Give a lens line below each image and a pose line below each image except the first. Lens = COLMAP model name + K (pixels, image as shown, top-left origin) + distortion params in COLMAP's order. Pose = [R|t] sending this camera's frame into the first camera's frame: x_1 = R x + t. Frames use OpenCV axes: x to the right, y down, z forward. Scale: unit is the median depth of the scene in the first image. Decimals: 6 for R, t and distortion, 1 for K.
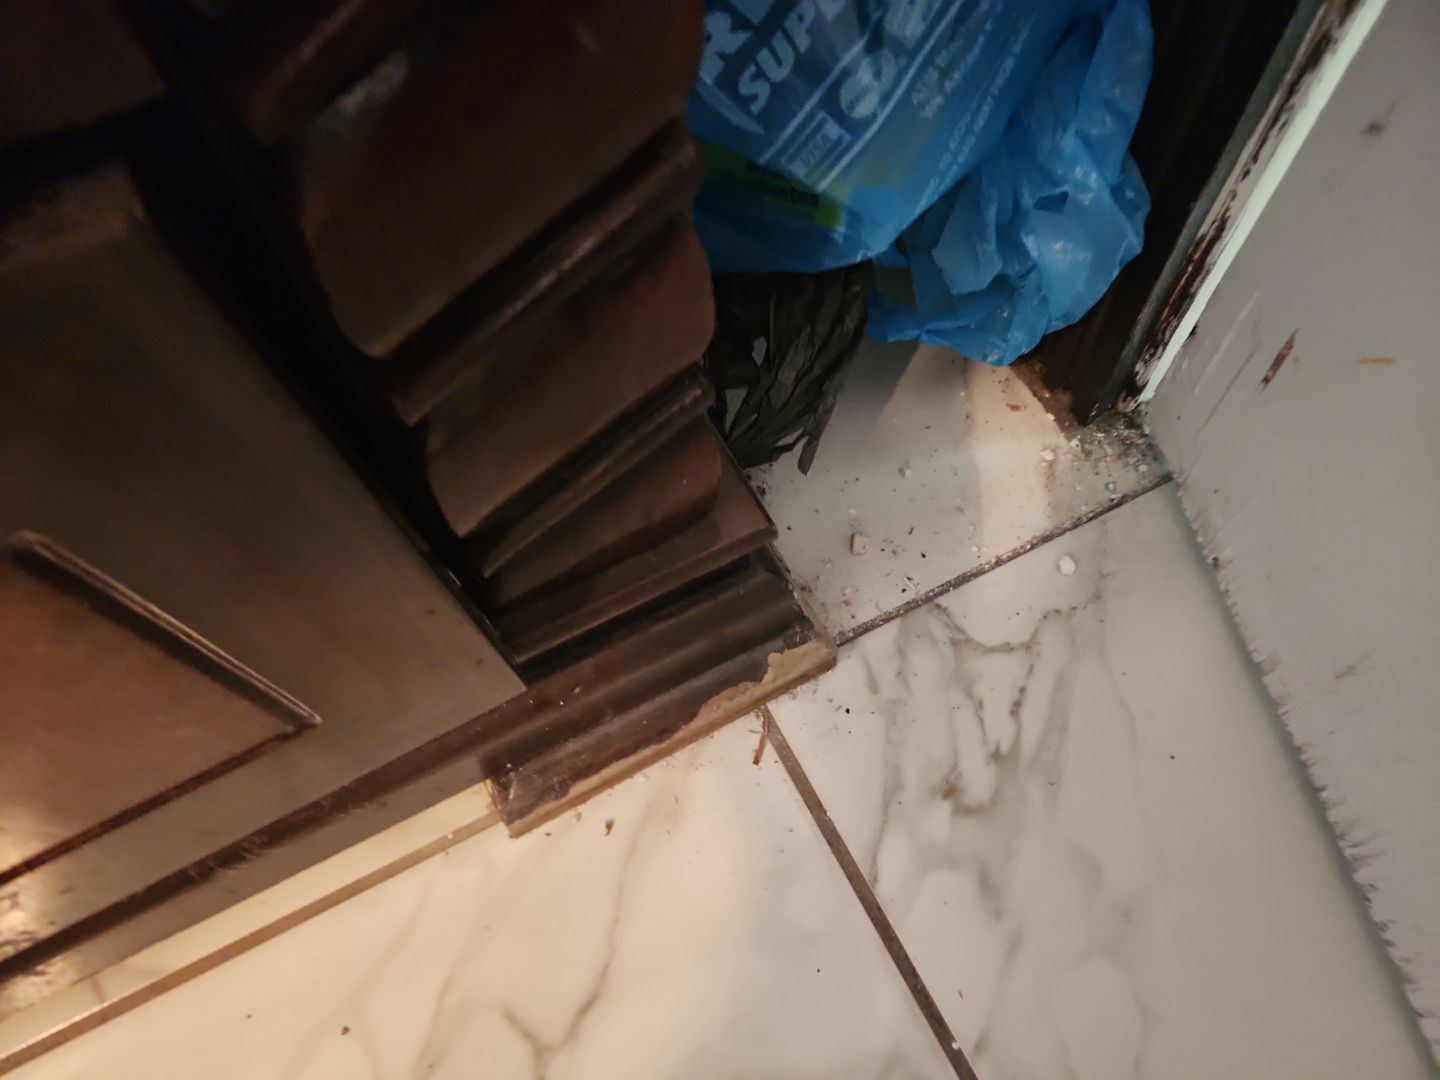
lens RADIAL K [[954.8, 0, 720.0], [0, 954.8, 540.0], [0, 0, 1]] dist [0.050174, -0.002746]
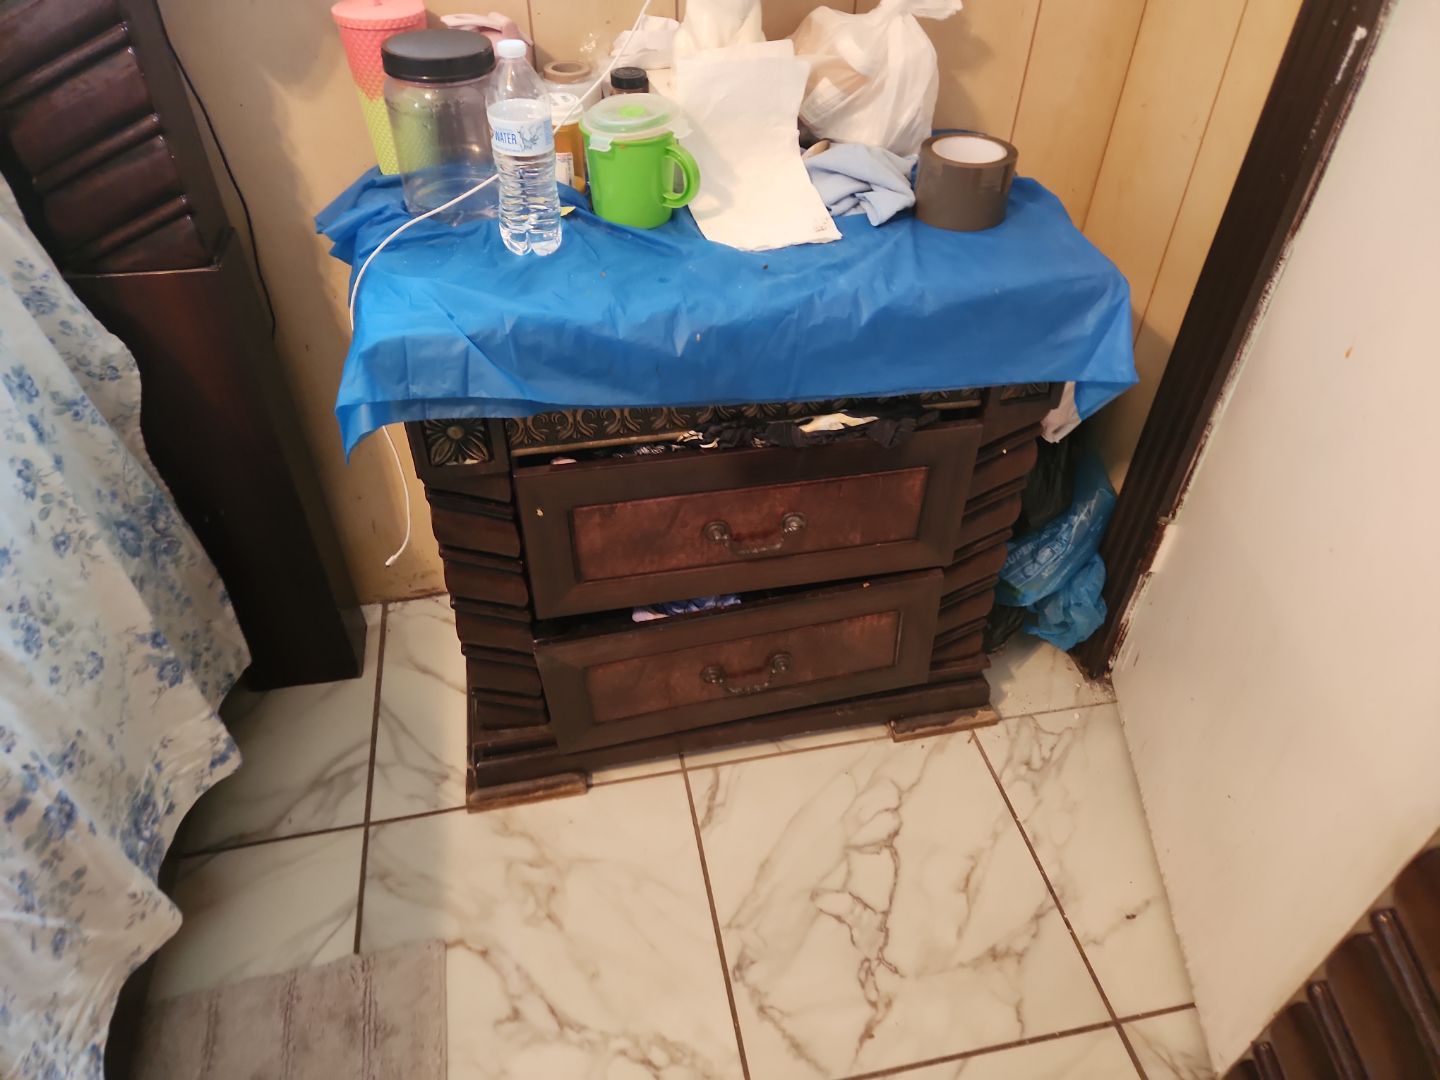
lens RADIAL K [[981.3, 0, 718.7], [0, 981.3, 523.0], [0, 0, 1]] dist [0.045819, -0.003446]
pose [[0.962748, 0.206946, -0.174040, -0.364880], [-0.255304, 0.907735, -0.332921, 0.914875], [0.089085, 0.364953, 0.926754, -2.562827]]
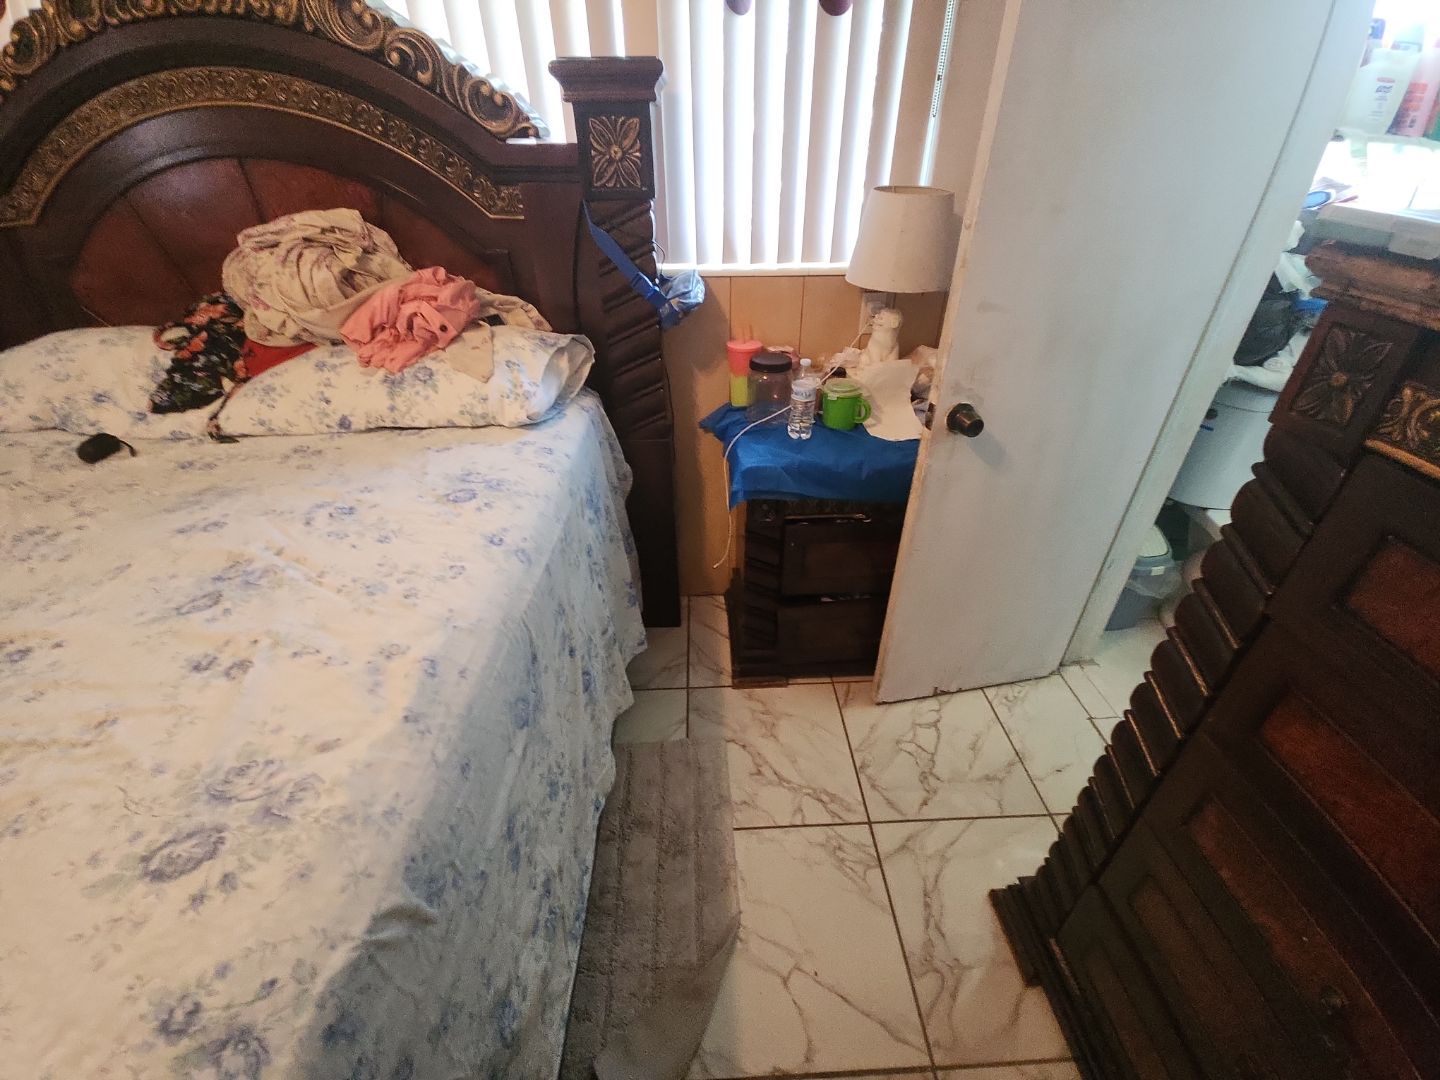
lens RADIAL K [[583.8, 0, 724.3], [0, 583.8, 525.5], [0, 0, 1]] dist [0.014812, -0.000136]
pose [[0.909263, 0.243304, -0.337705, -0.455995], [-0.375614, 0.829209, -0.413917, 1.690164], [0.179320, 0.503206, 0.845357, -3.397807]]
